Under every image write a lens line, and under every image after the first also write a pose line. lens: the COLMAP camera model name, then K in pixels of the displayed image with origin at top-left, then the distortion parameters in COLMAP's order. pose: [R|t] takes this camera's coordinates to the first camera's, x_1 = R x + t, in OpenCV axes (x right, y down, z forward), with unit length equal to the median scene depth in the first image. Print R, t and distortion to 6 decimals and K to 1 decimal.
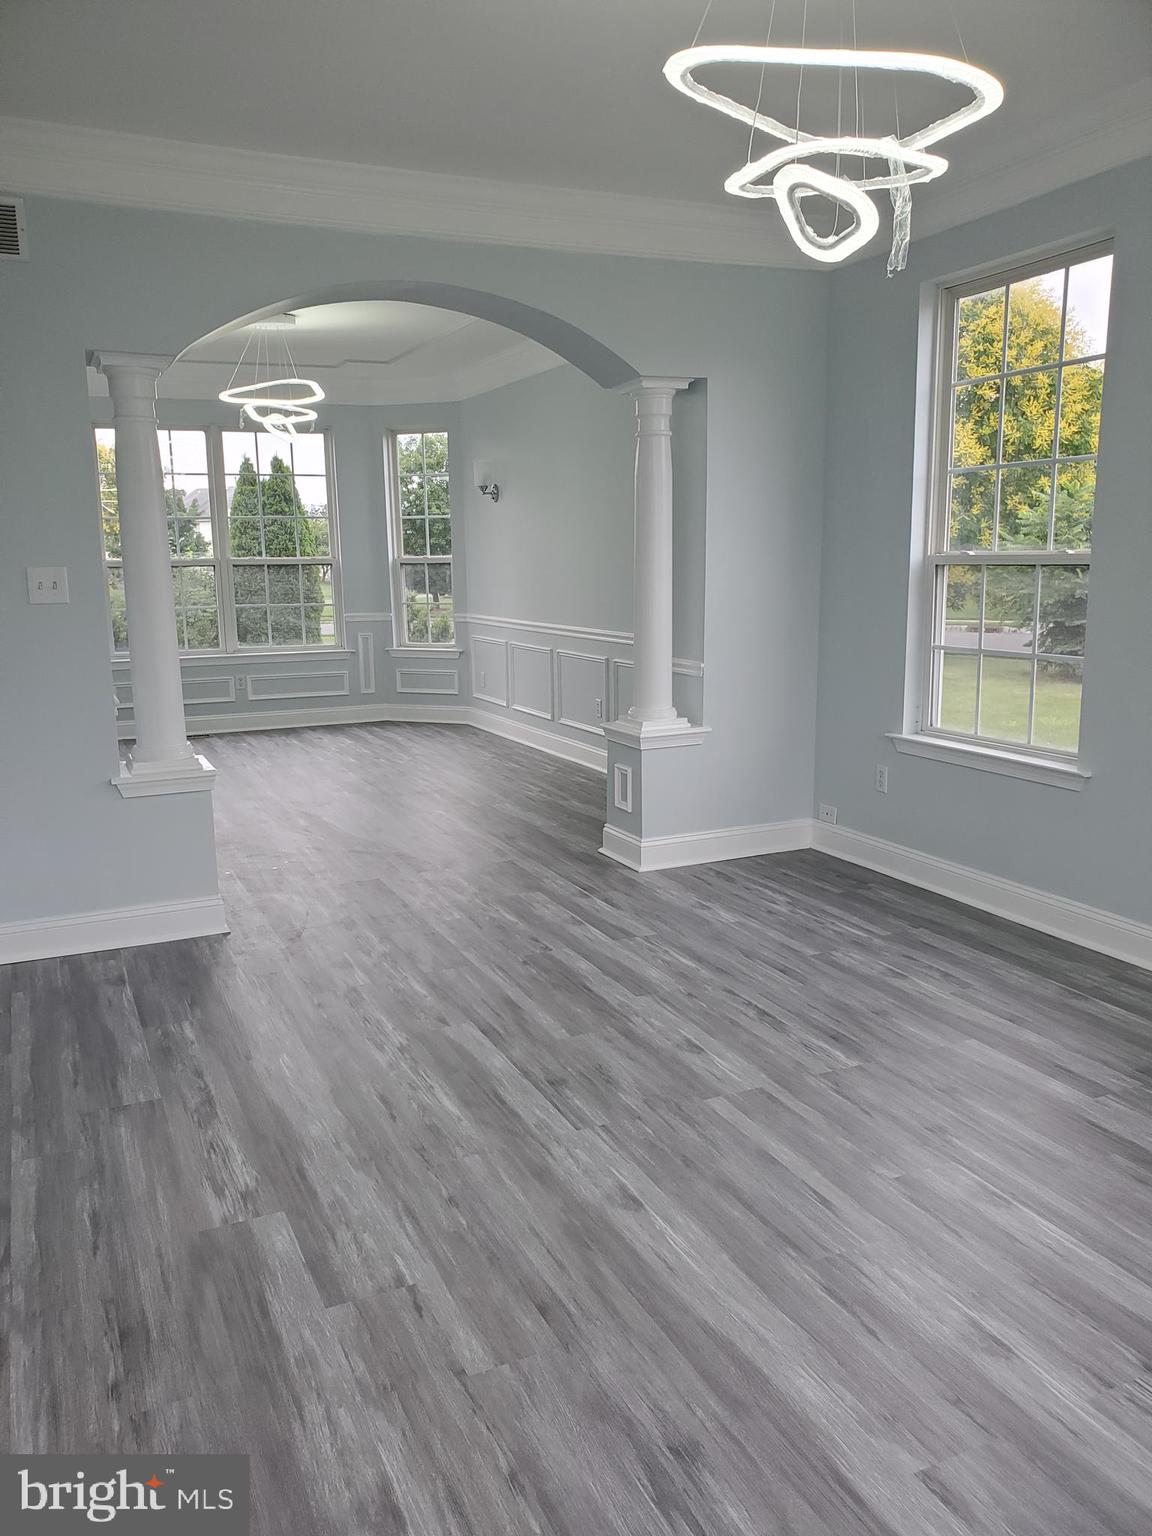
lens RADIAL K [[1196.2, 0, 576.0], [0, 1196.2, 768.0], [0, 0, 1]] dist [0.187778, -0.452528]
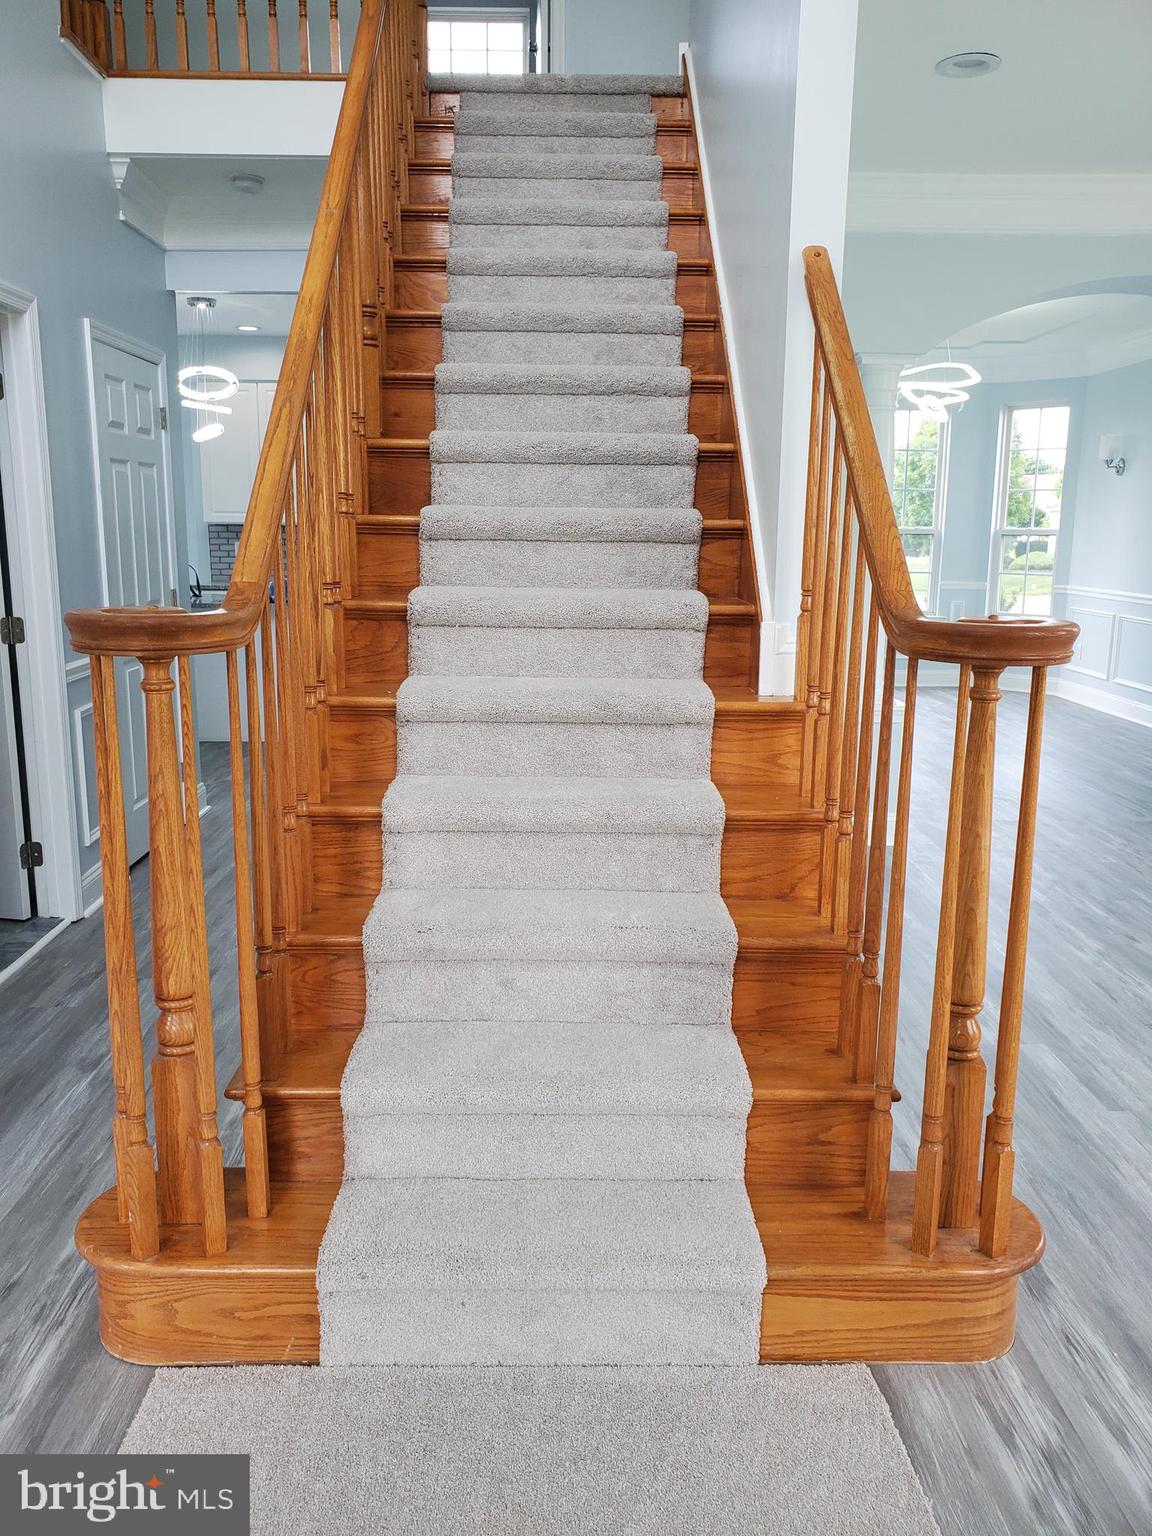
lens RADIAL K [[1209.4, 0, 577.3], [0, 1209.4, 757.8], [0, 0, 1]] dist [0.017310, 0.011003]
pose [[0.917540, 0.102887, -0.384102, -0.143774], [-0.096243, 0.994687, 0.036537, 0.041306], [0.385820, 0.003443, 0.922568, -0.223426]]
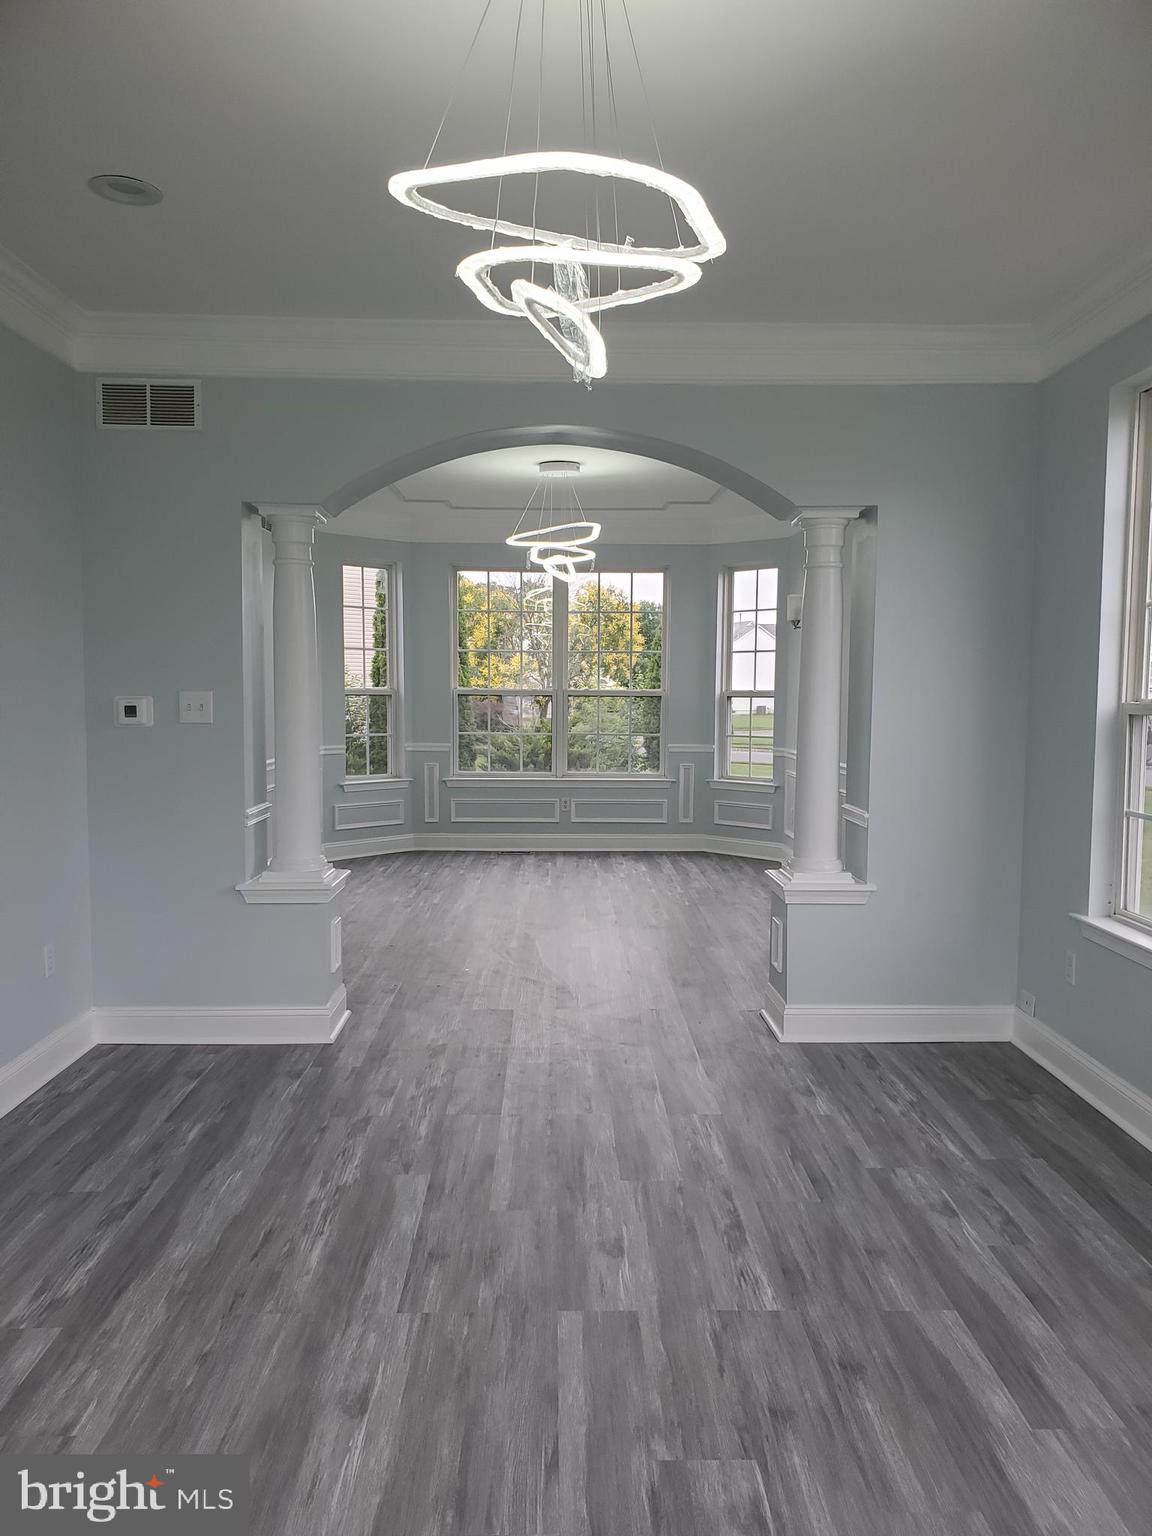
lens RADIAL K [[1209.4, 0, 577.3], [0, 1209.4, 757.8], [0, 0, 1]] dist [0.017310, 0.011003]
pose [[0.917614, 0.046147, -0.394785, 0.322582], [-0.091929, 0.990947, -0.097841, -0.025623], [0.386696, 0.126073, 0.913549, 0.116082]]
